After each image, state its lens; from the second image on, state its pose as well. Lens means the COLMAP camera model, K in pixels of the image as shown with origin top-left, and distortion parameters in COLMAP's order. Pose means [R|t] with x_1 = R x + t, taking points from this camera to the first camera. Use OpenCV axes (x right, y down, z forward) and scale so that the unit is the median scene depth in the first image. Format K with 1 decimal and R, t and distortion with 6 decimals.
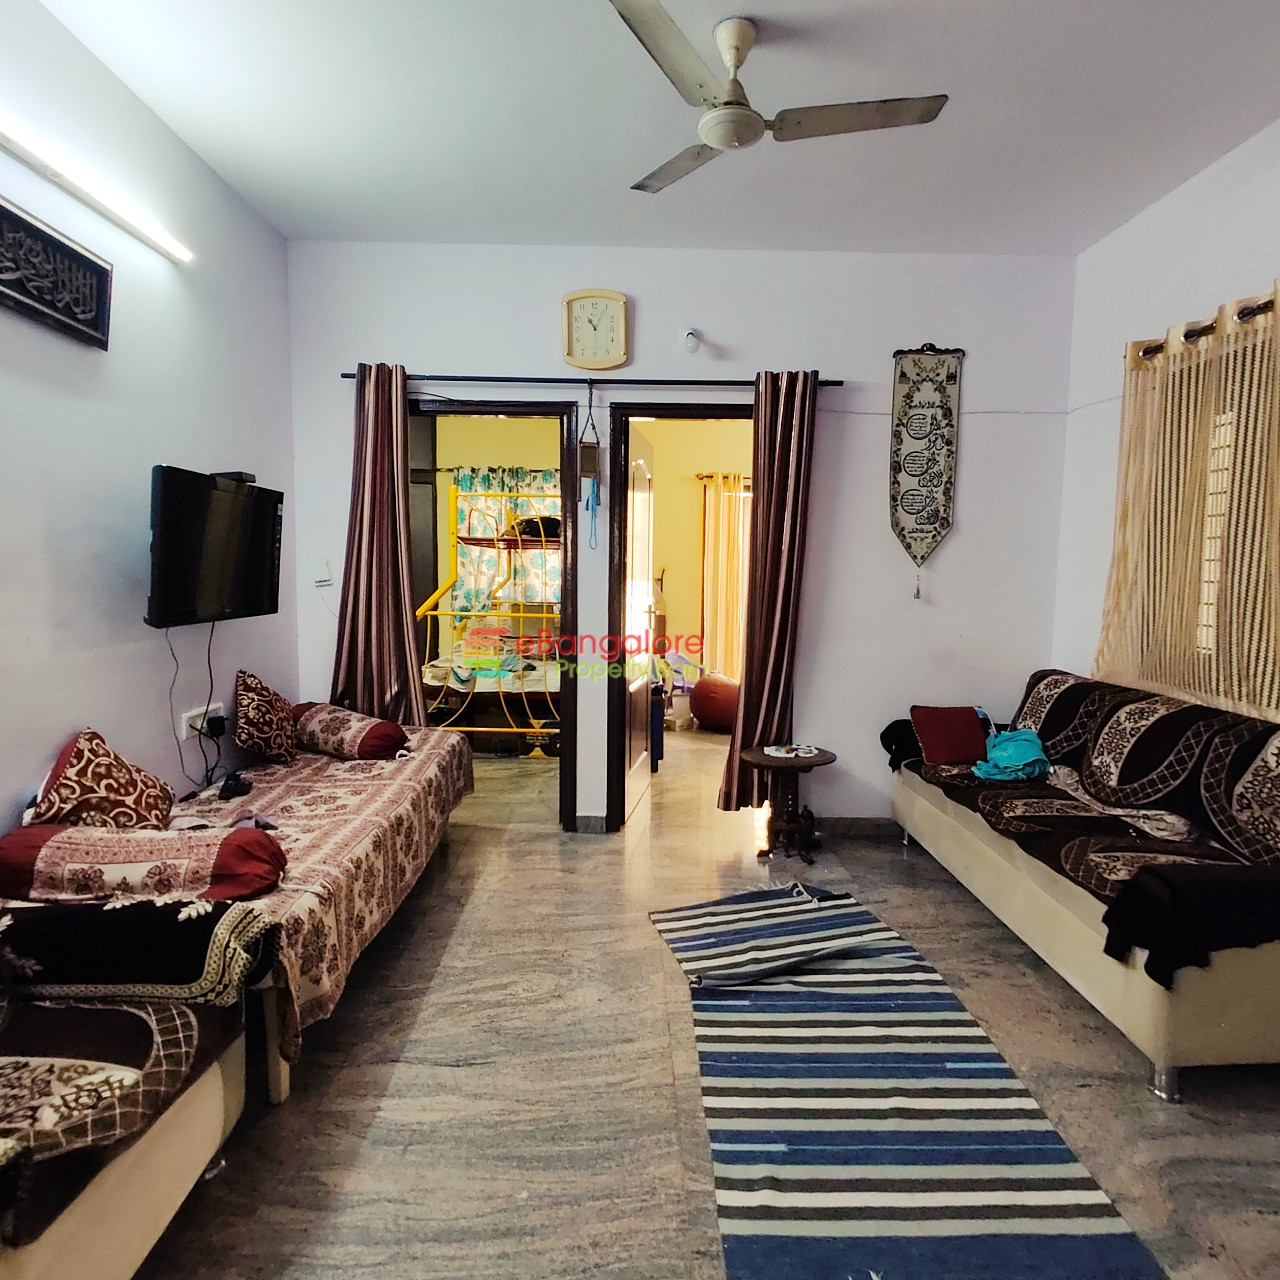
lens RADIAL K [[749.8, 0, 637.4], [0, 749.8, 632.6], [0, 0, 1]] dist [-0.000654, 0.007829]
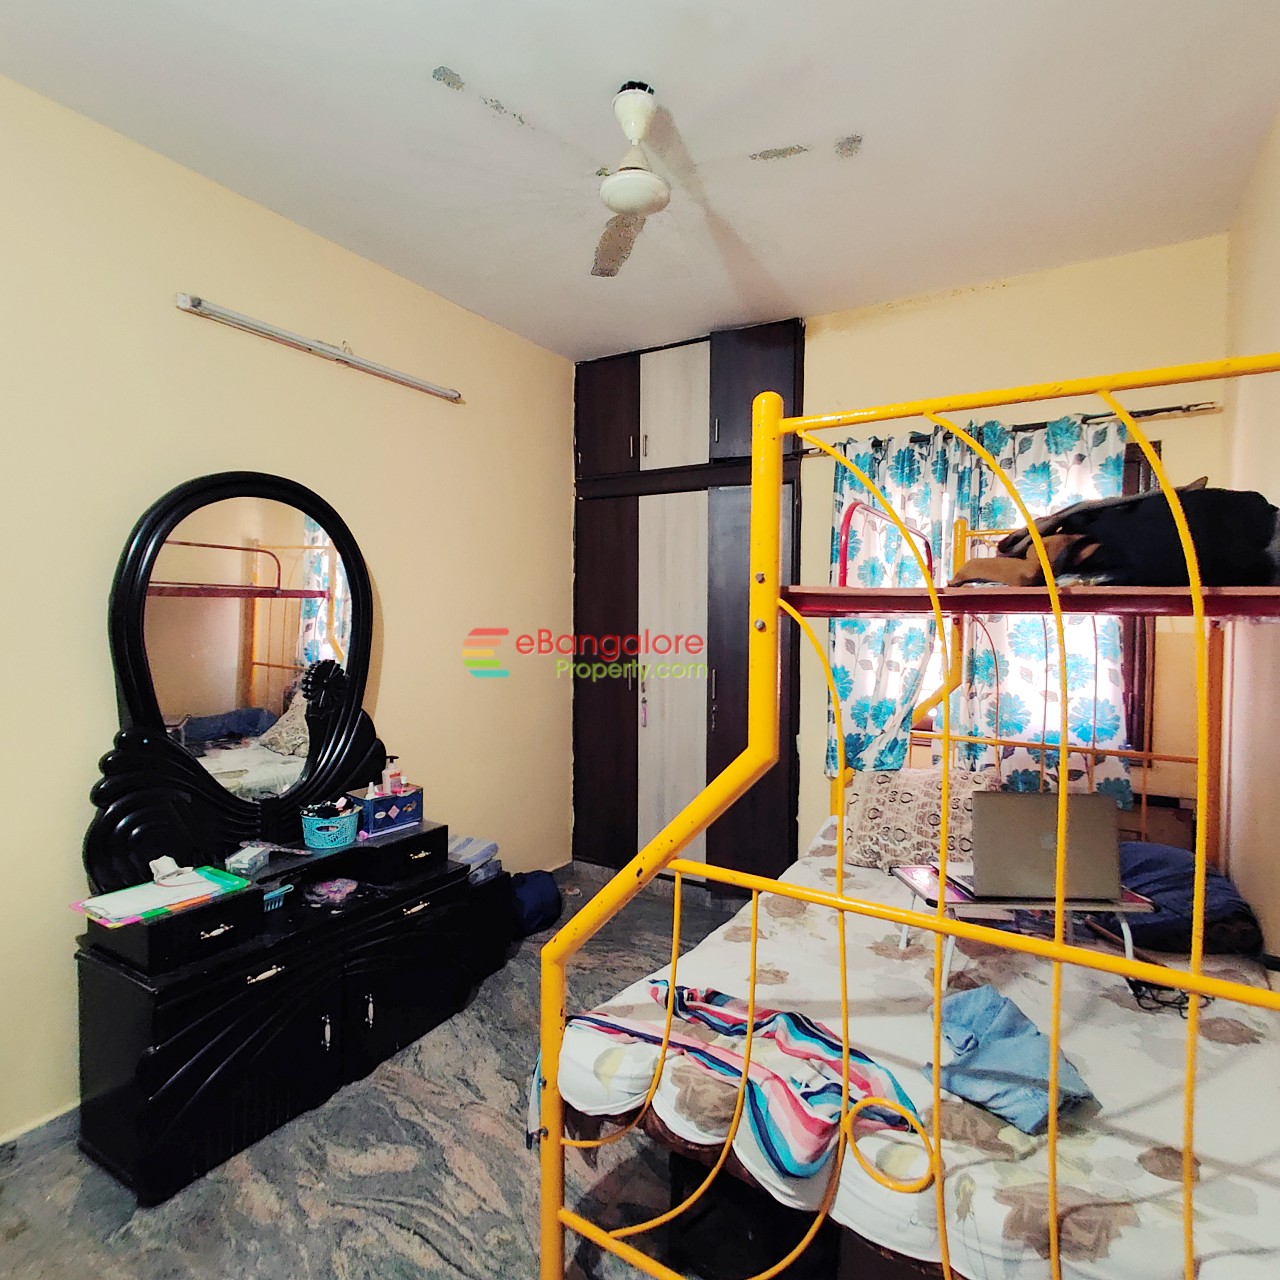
lens RADIAL K [[749.8, 0, 643.4], [0, 749.8, 635.0], [0, 0, 1]] dist [-0.000654, 0.007829]
pose [[0.859258, 0.006005, -0.511507, -0.105012], [-0.038148, 0.997899, -0.052369, -0.068906], [0.510117, 0.064511, 0.857682, 0.535464]]
